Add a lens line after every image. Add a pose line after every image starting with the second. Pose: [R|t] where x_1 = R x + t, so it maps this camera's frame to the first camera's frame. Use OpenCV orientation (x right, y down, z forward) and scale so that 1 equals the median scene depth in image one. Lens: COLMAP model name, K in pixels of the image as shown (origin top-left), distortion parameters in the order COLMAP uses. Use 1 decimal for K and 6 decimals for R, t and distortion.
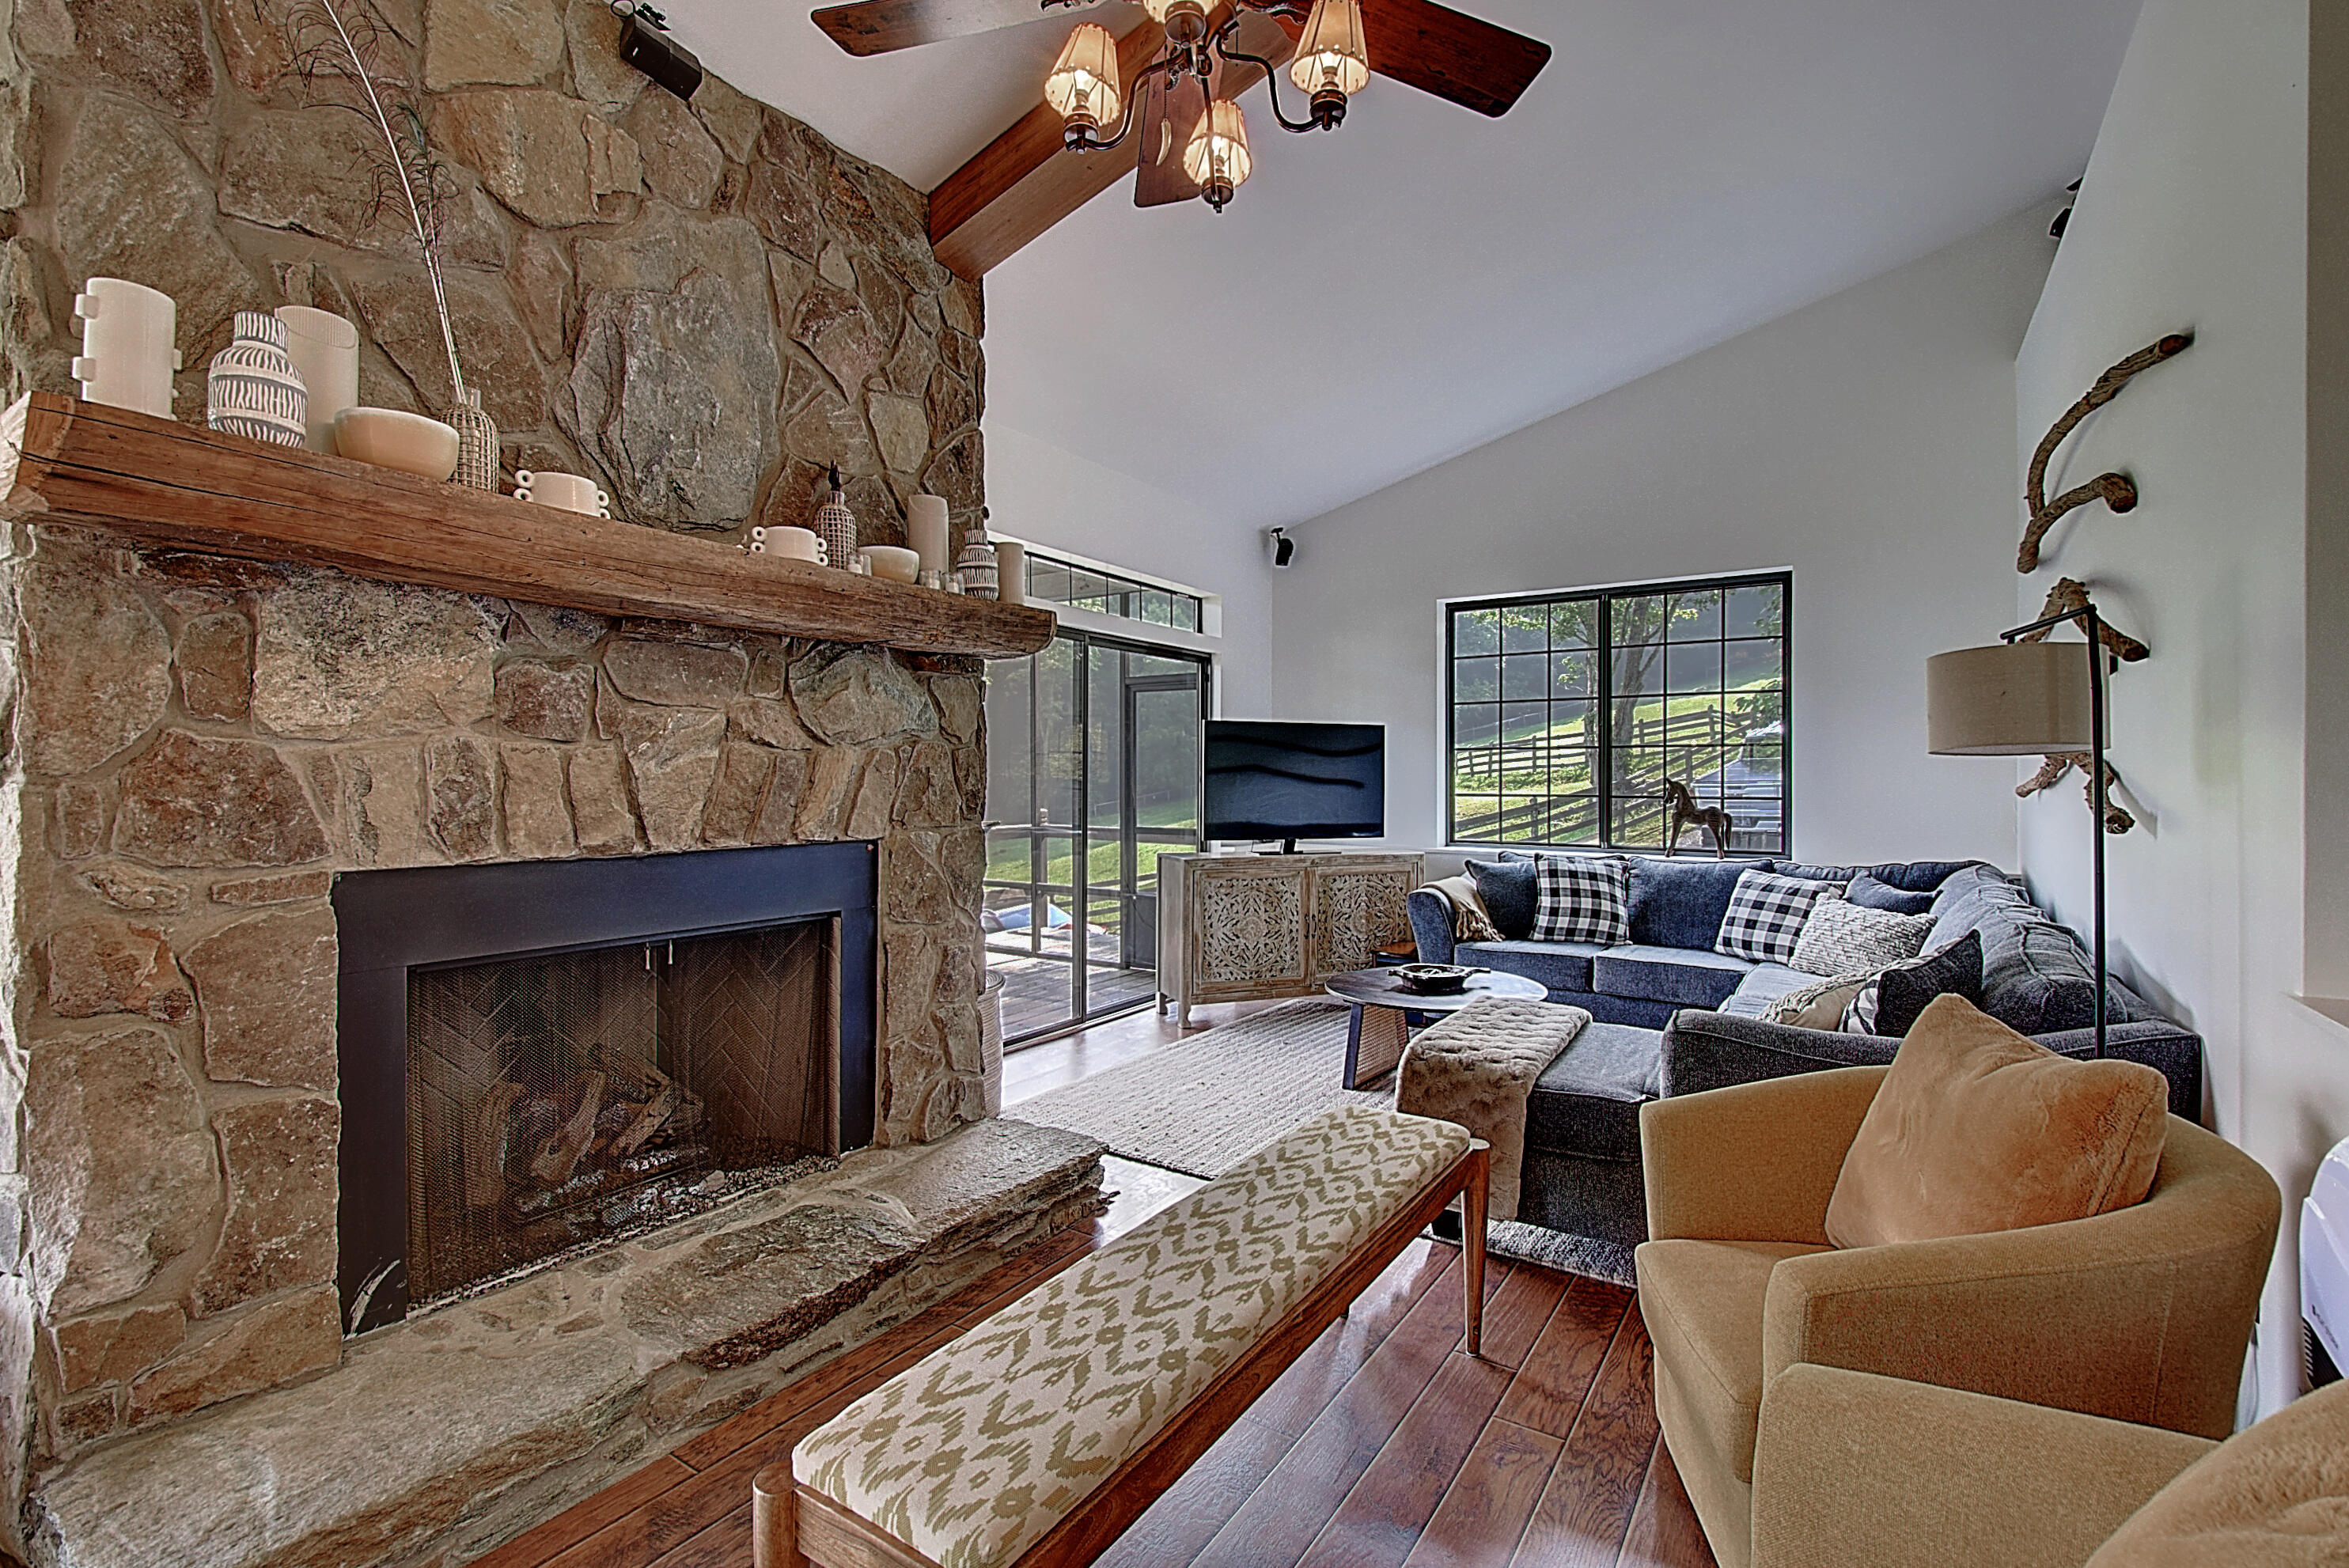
lens RADIAL K [[1038.1, 0, 1171.0], [0, 1038.1, 780.4], [0, 0, 1]] dist [0.010212, -0.006747]
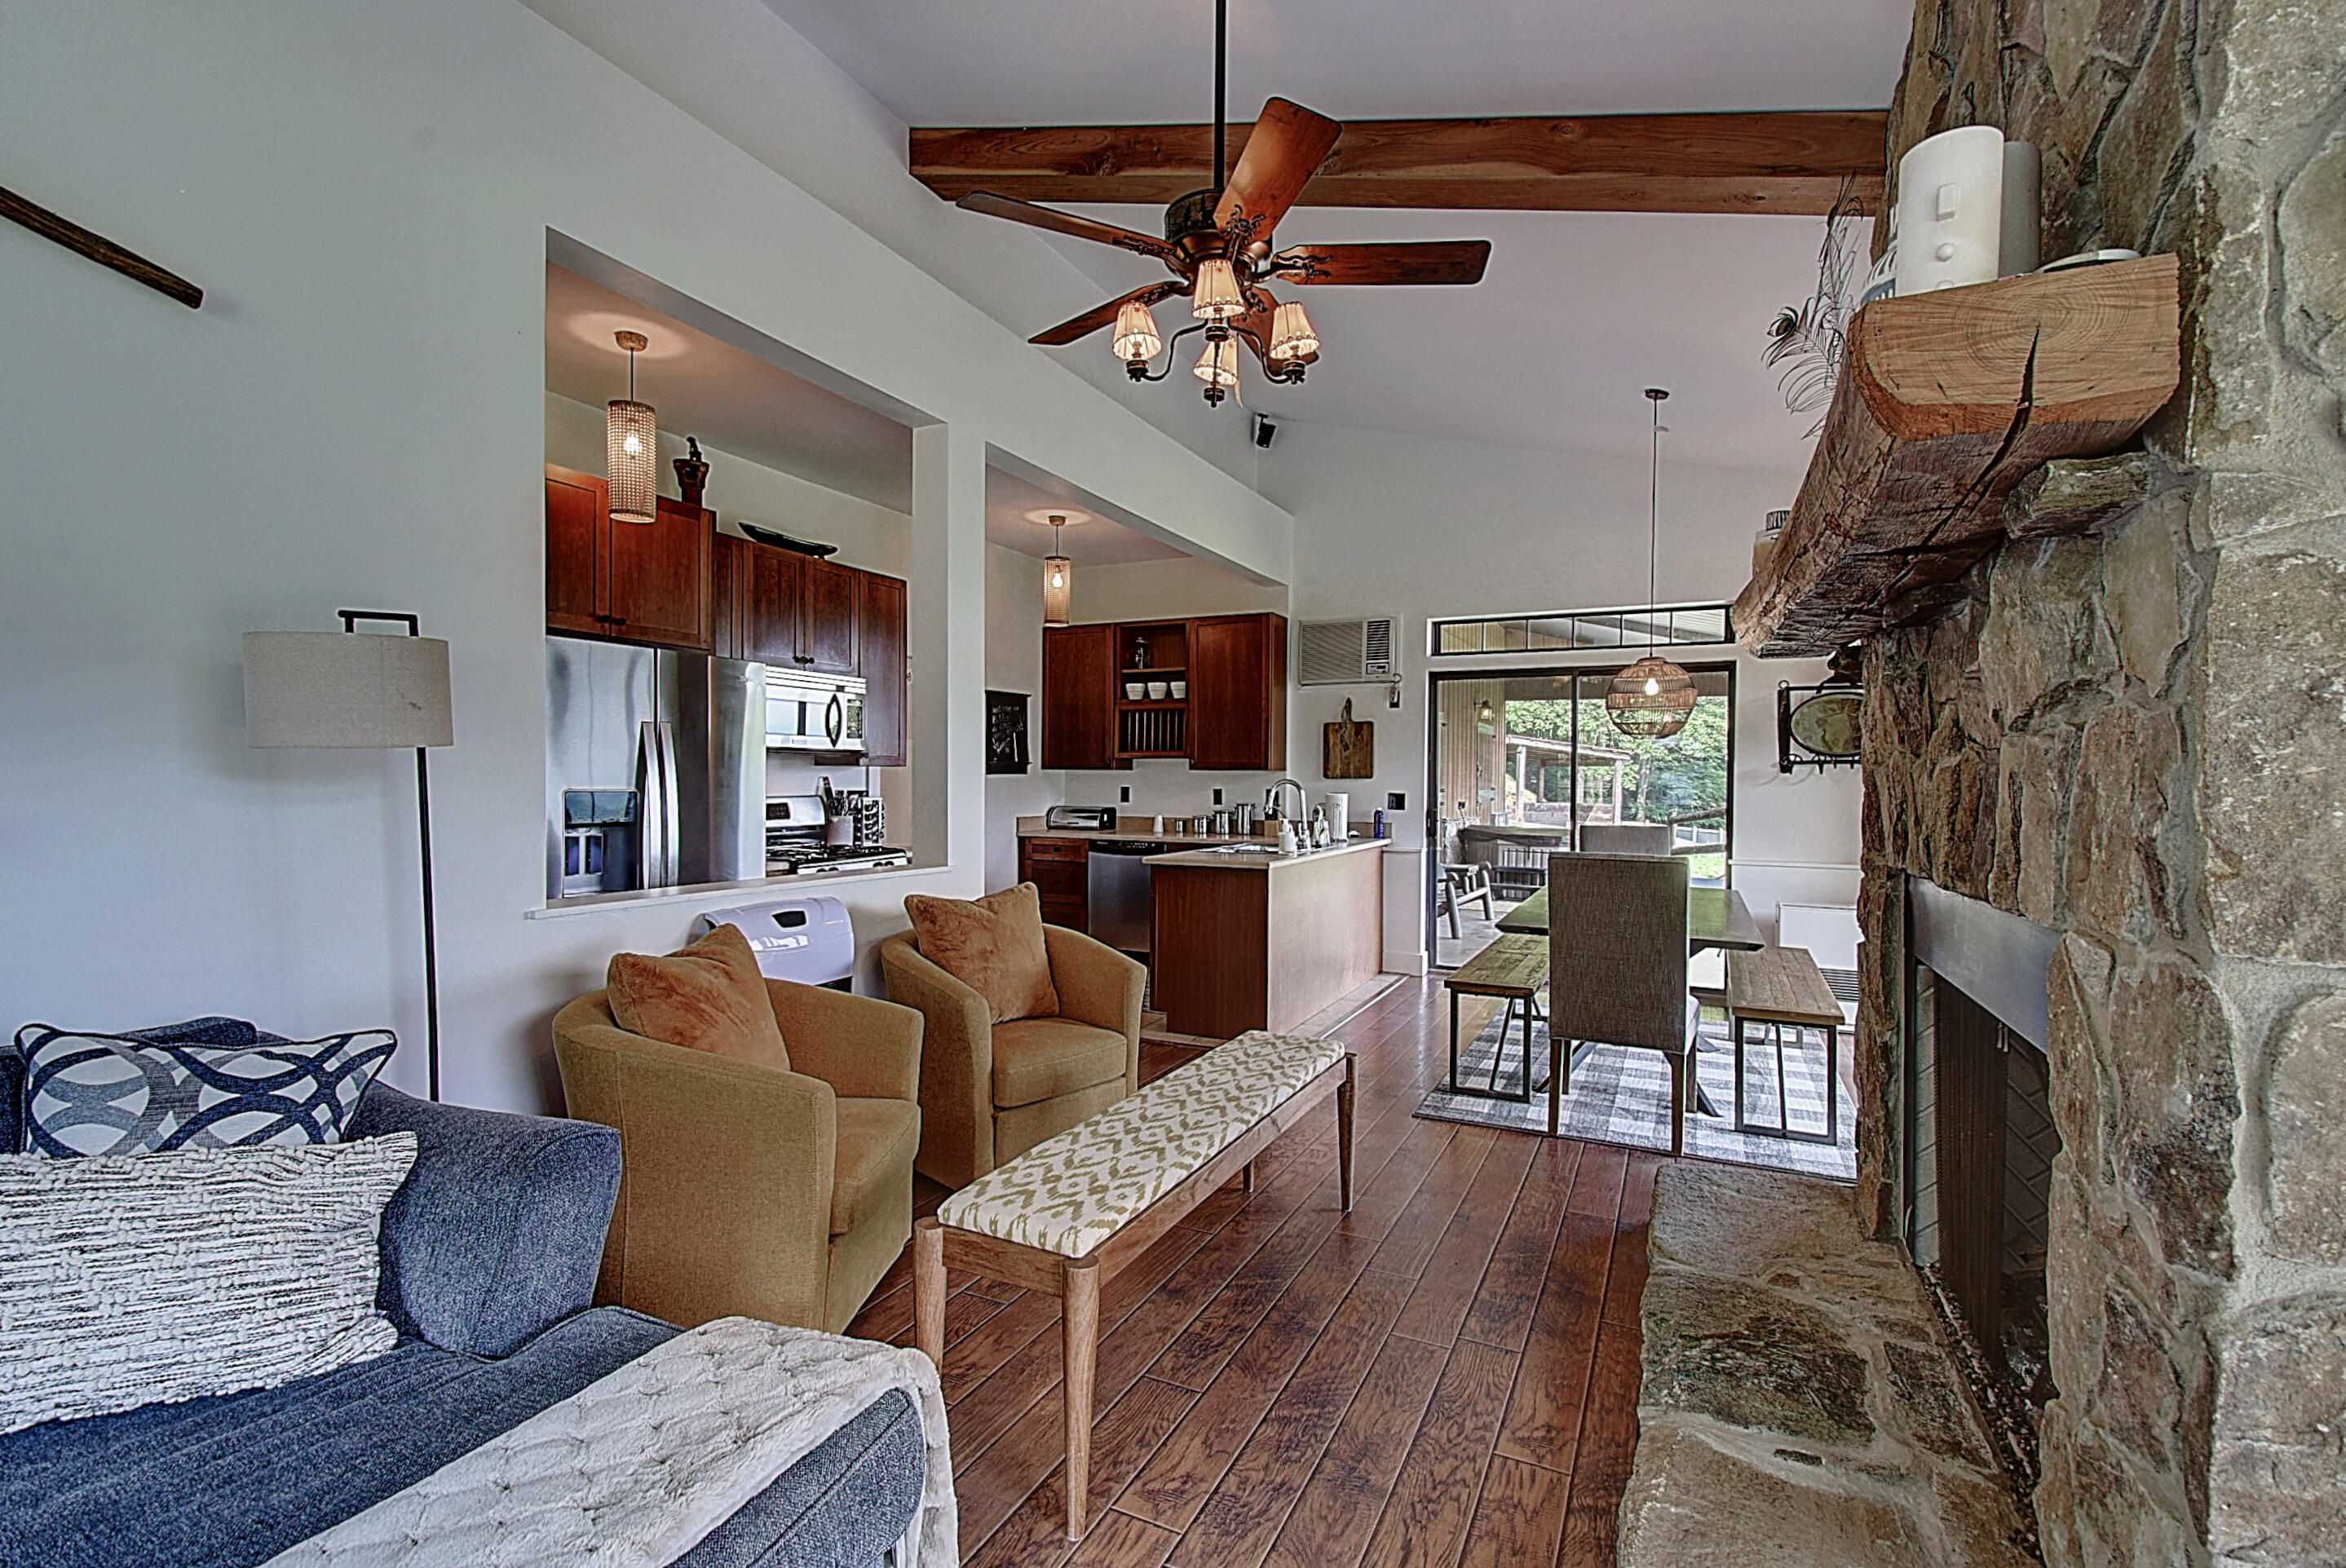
lens RADIAL K [[1036.8, 0, 1194.6], [0, 1036.8, 788.0], [0, 0, 1]] dist [0.000366, -0.003797]
pose [[-0.988100, -0.012049, -0.153338, 0.193461], [-0.014219, 0.999814, 0.013058, -0.009461], [0.153152, 0.015082, -0.988088, 1.653535]]
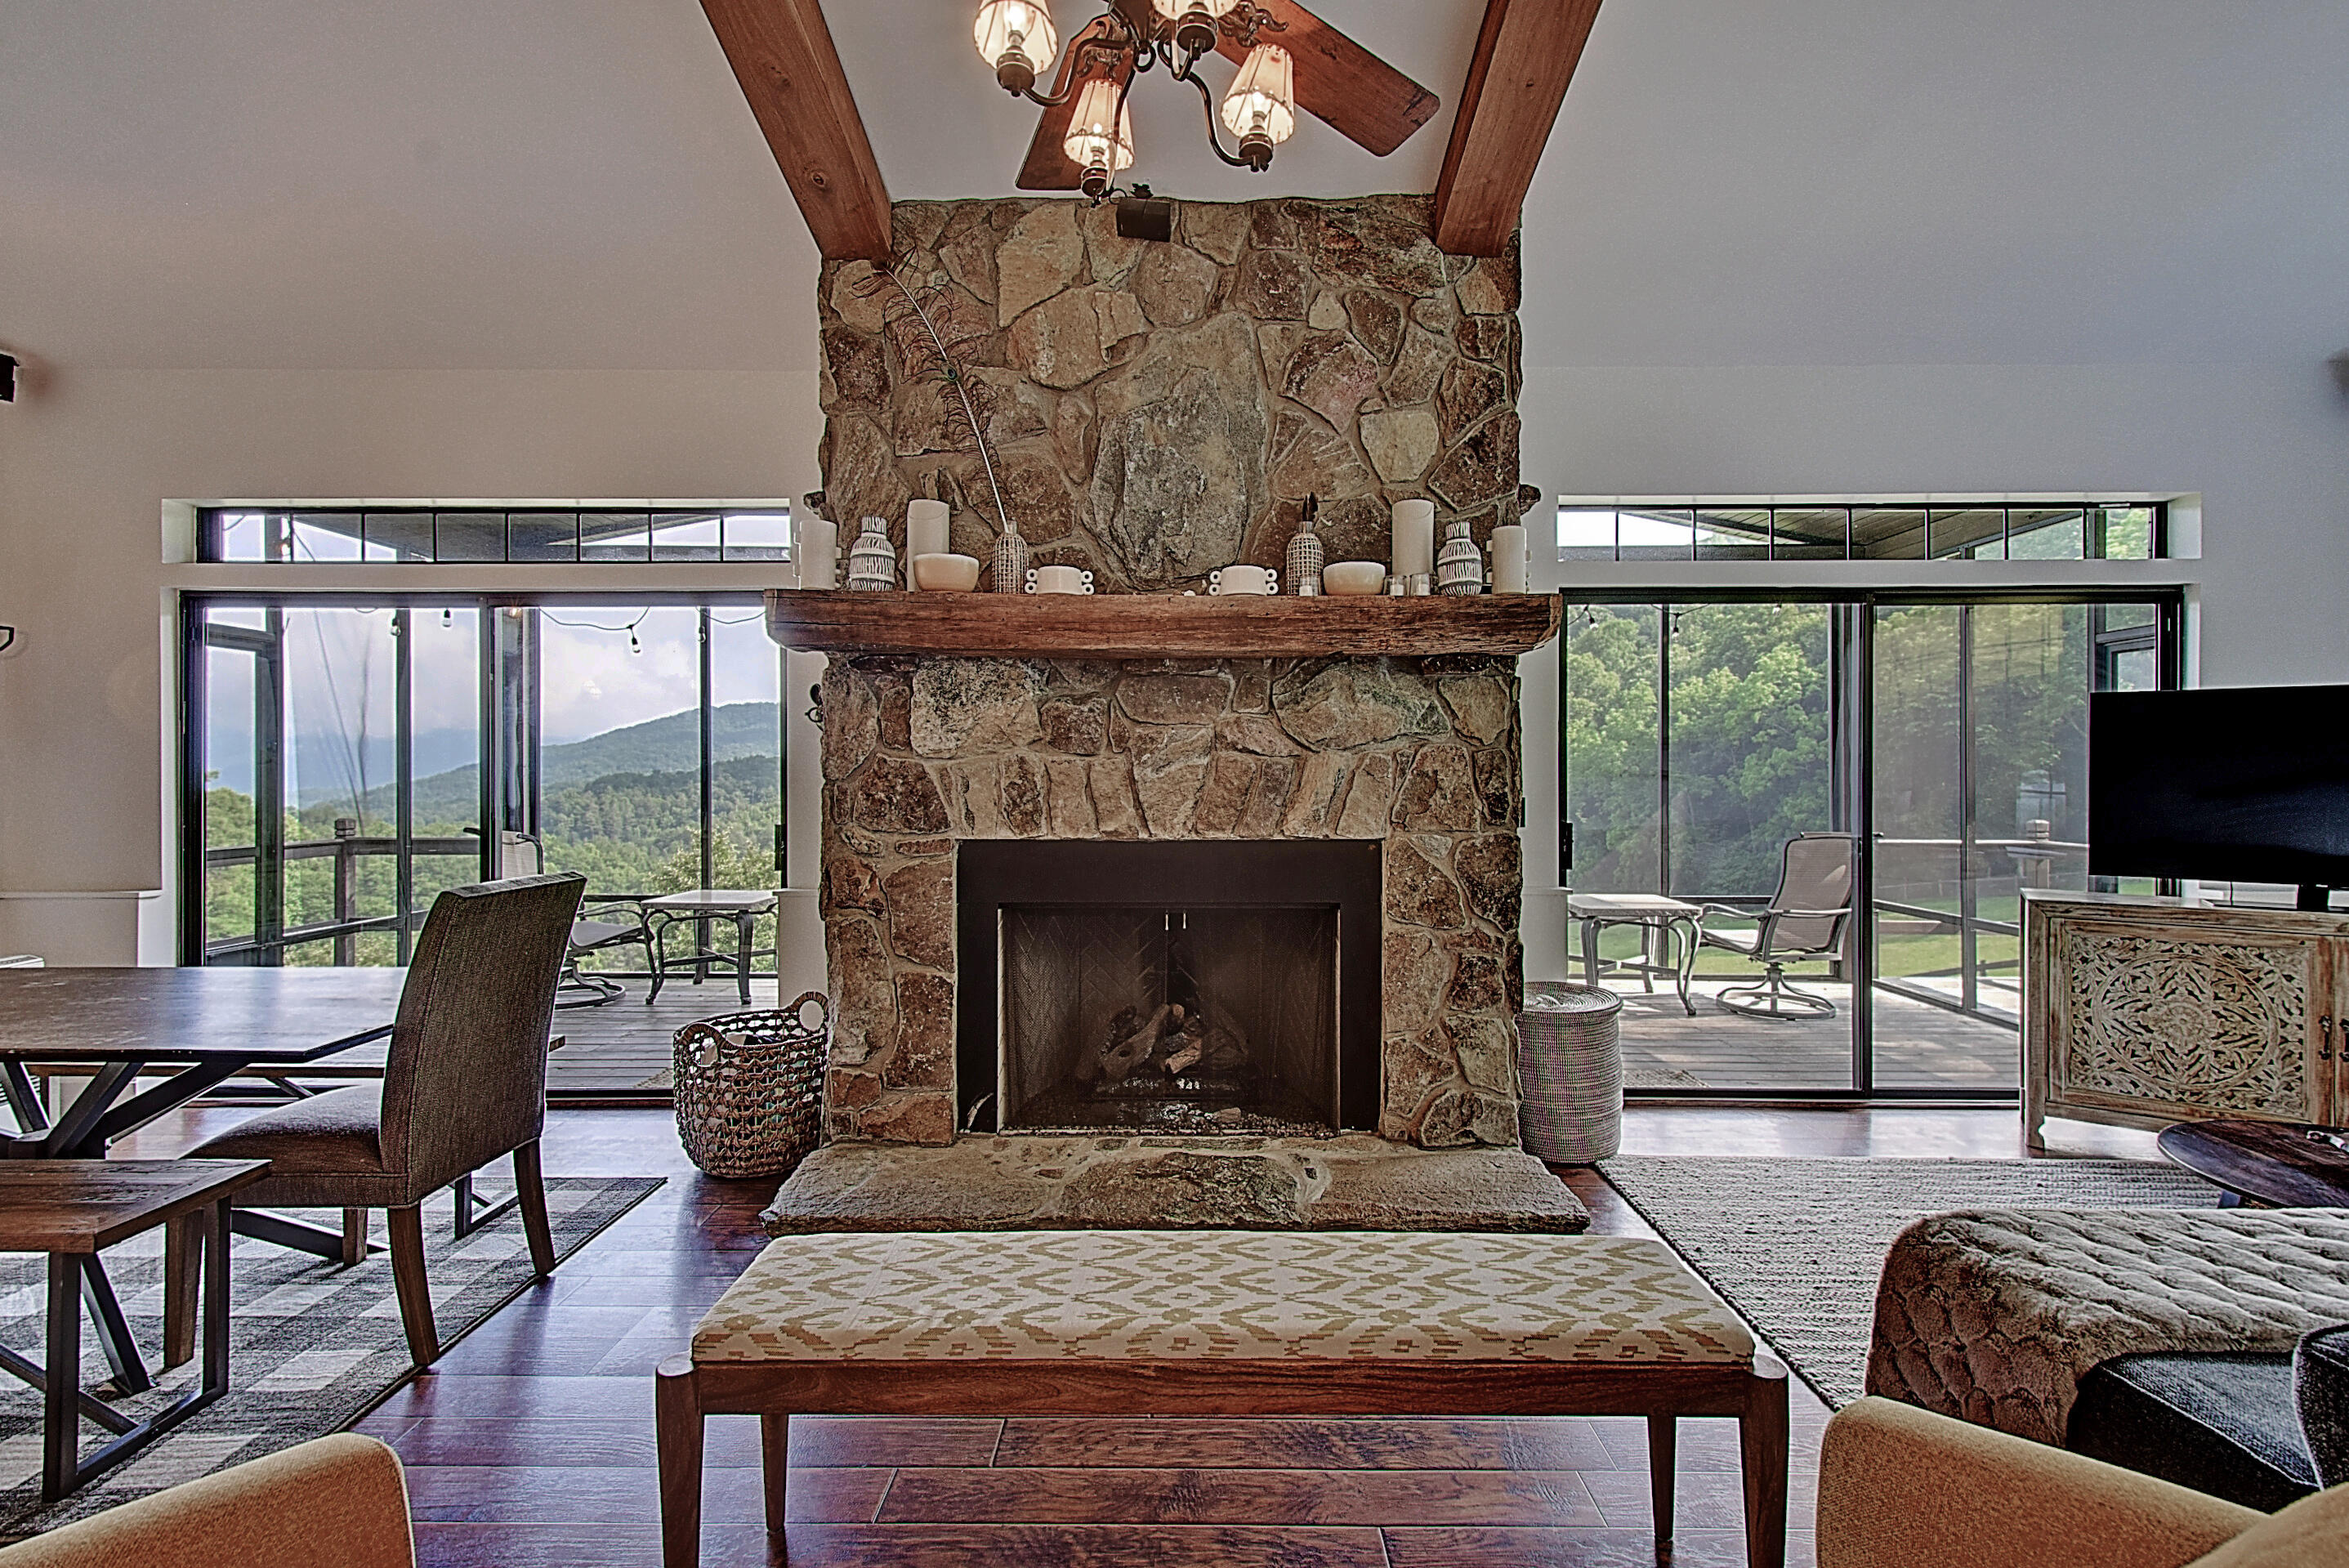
lens RADIAL K [[1038.2, 0, 1158.2], [0, 1038.2, 778.1], [0, 0, 1]] dist [0.010212, -0.006747]
pose [[0.552828, 0.002213, -0.833293, 0.555927], [-0.002265, 0.999997, 0.001153, -0.007733], [0.833293, 0.001250, 0.552831, 0.286425]]
